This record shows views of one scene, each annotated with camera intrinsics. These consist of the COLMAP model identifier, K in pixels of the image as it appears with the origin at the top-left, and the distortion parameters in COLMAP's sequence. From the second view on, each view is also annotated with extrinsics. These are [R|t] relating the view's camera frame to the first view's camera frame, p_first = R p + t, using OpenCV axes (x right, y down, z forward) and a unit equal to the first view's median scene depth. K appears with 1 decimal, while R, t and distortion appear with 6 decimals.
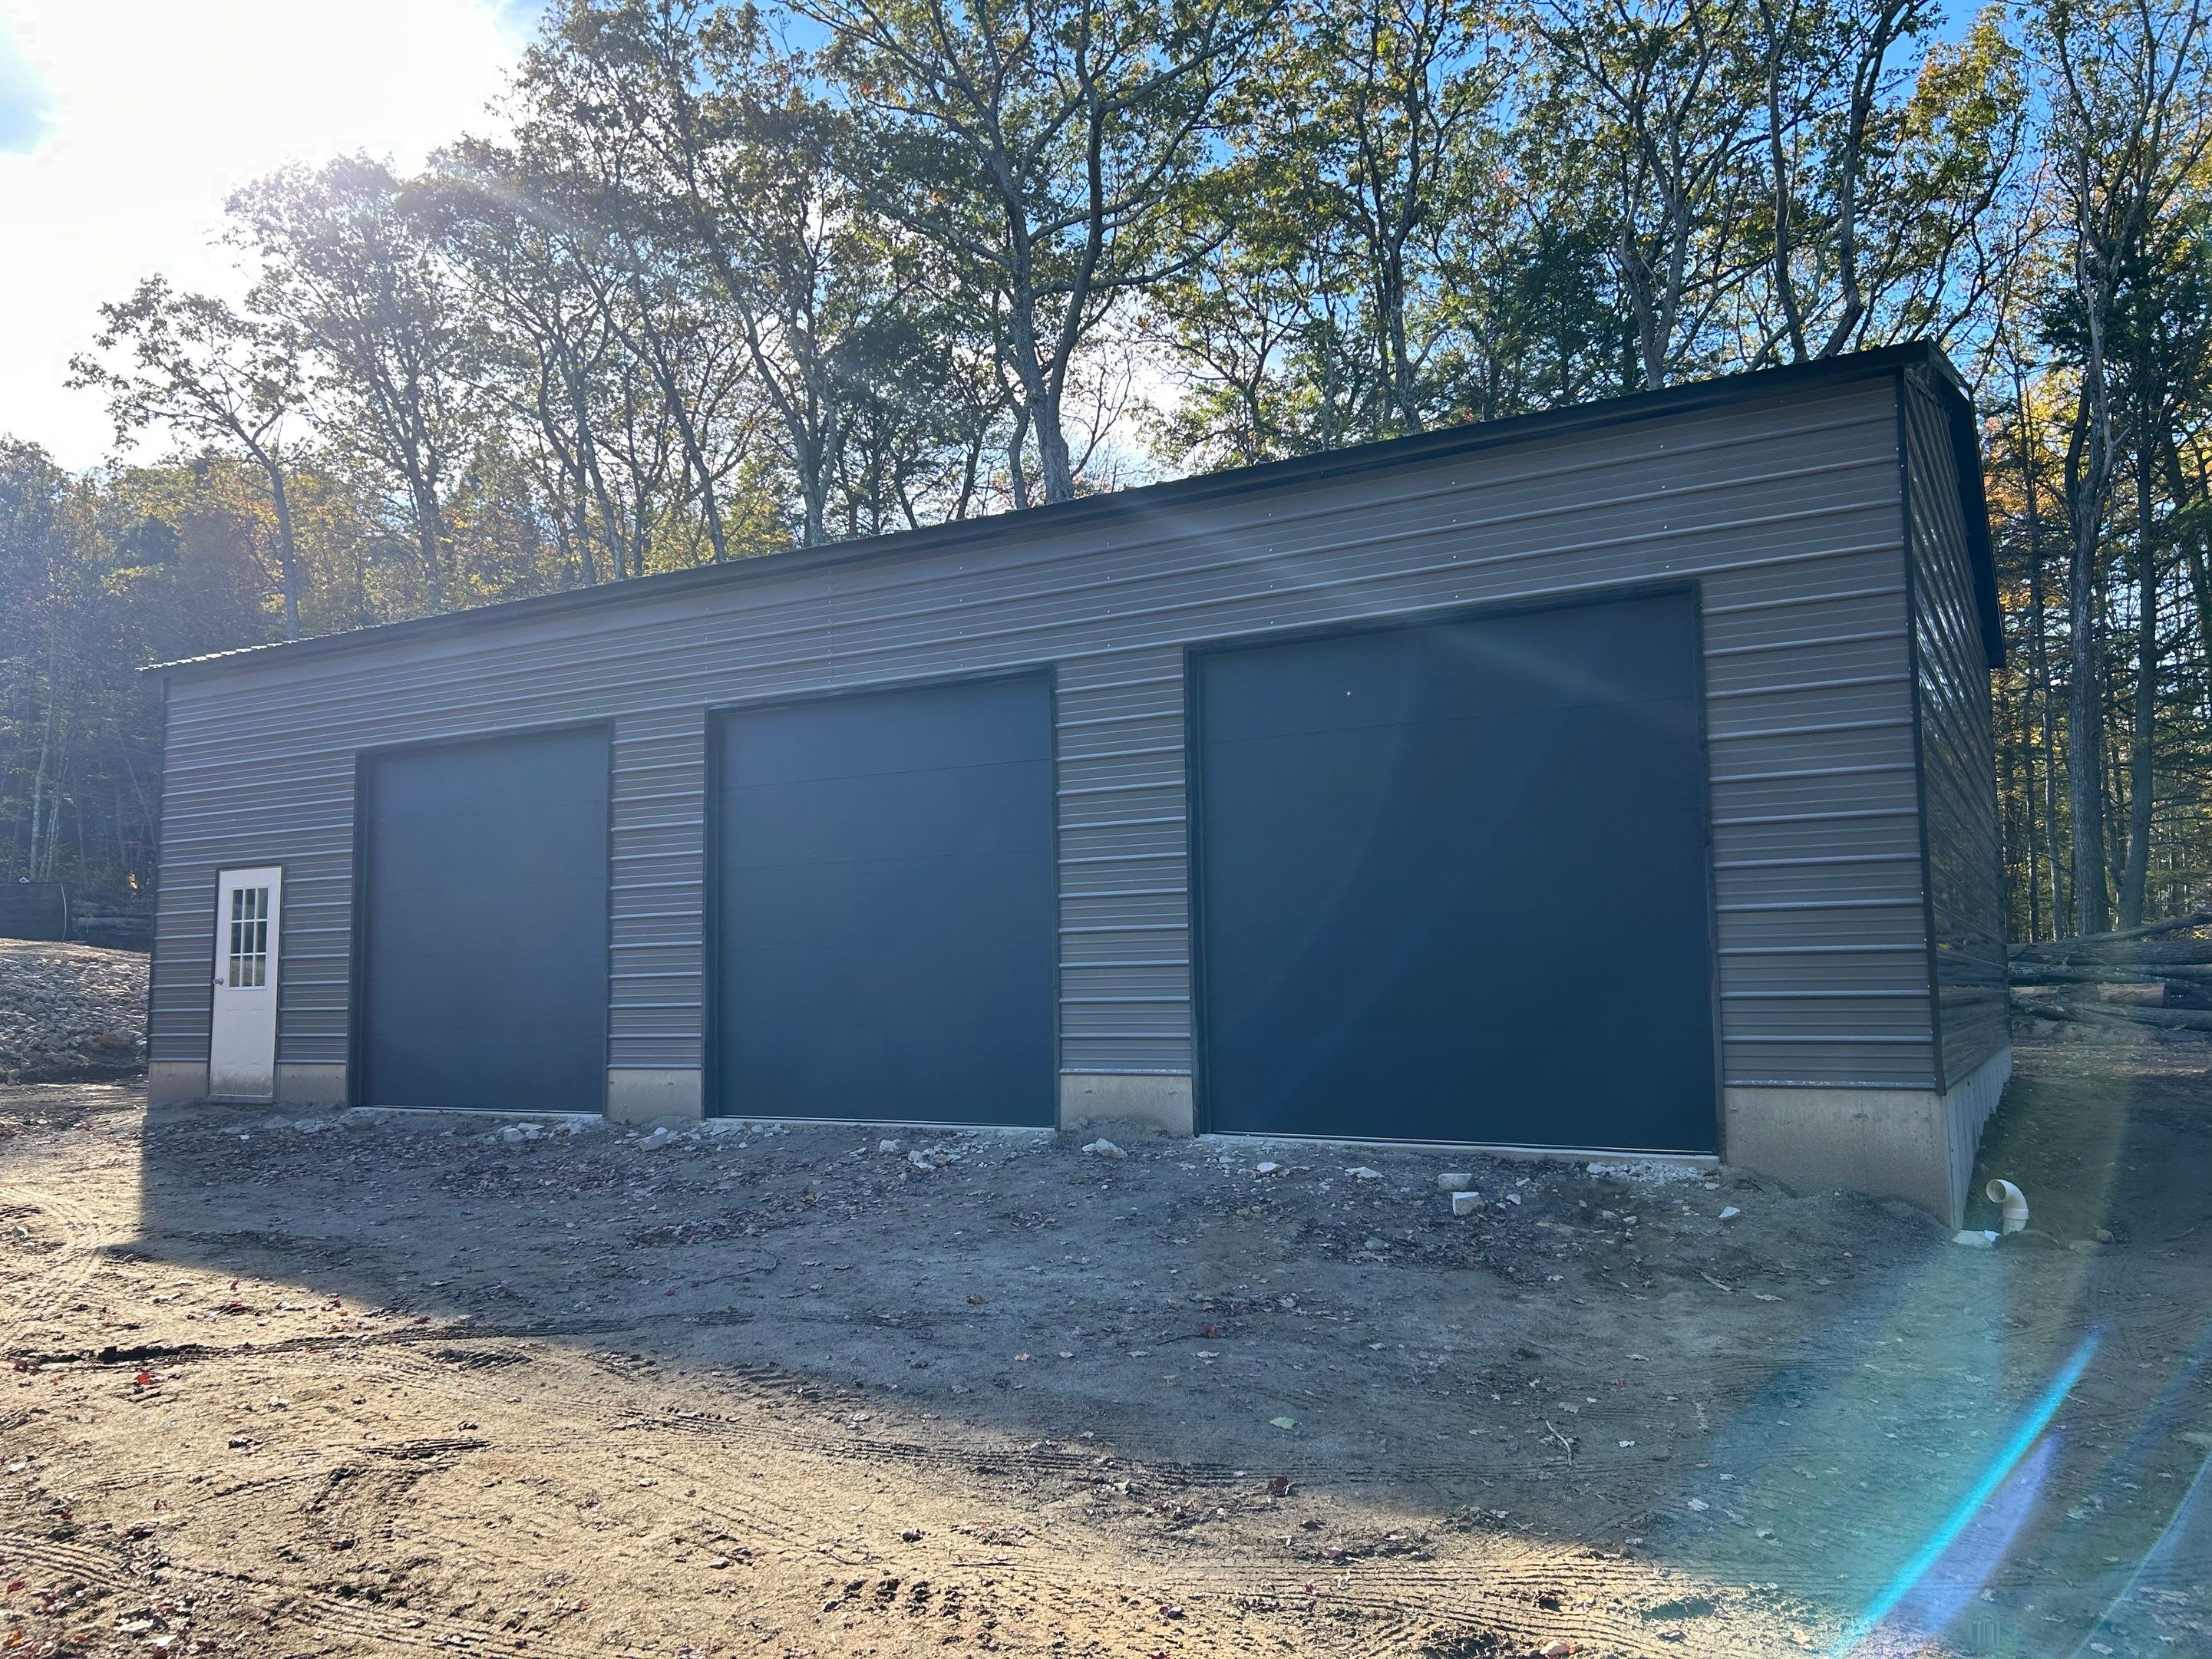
lens RADIAL K [[1518.6, 0, 1106.9], [0, 1518.6, 728.5], [0, 0, 1]] dist [0.065627, -0.000395]
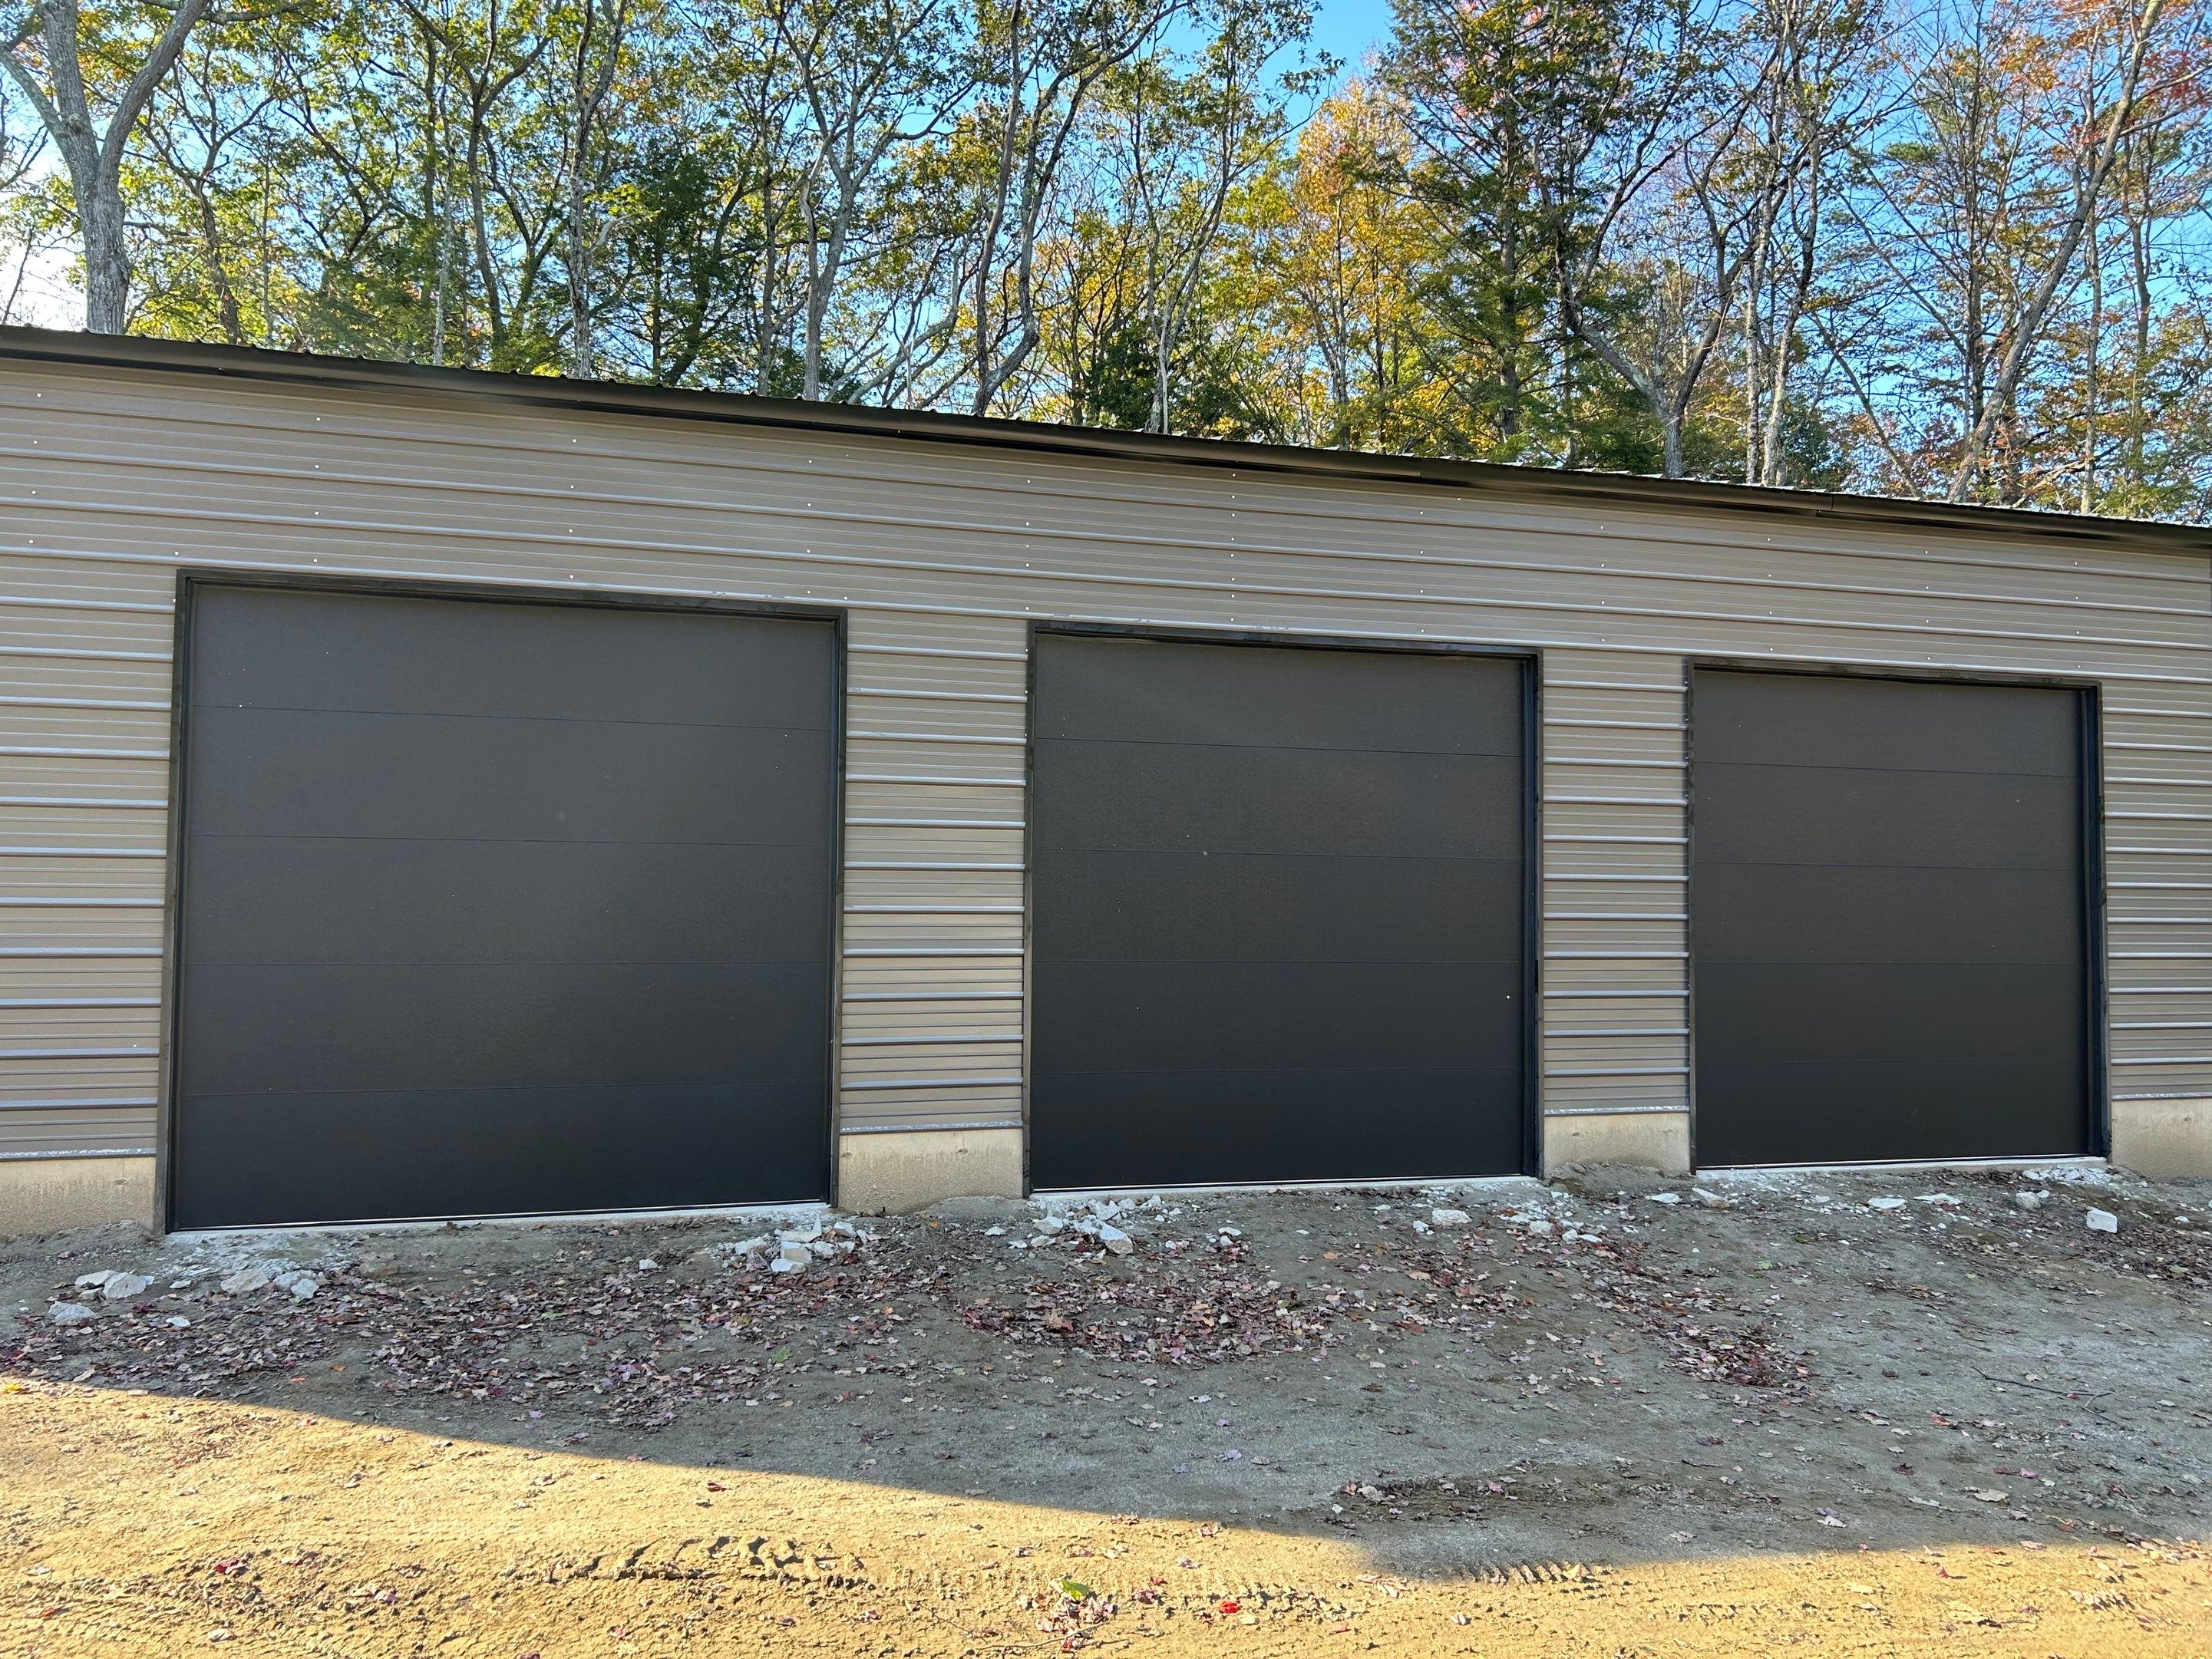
lens RADIAL K [[1683.8, 0, 1117.1], [0, 1683.8, 828.7], [0, 0, 1]] dist [0.044116, -0.048139]
pose [[0.712310, 0.087073, 0.696443, -0.660179], [-0.118216, 0.992983, -0.003239, 0.068660], [-0.691838, -0.080024, 0.717605, 0.351668]]
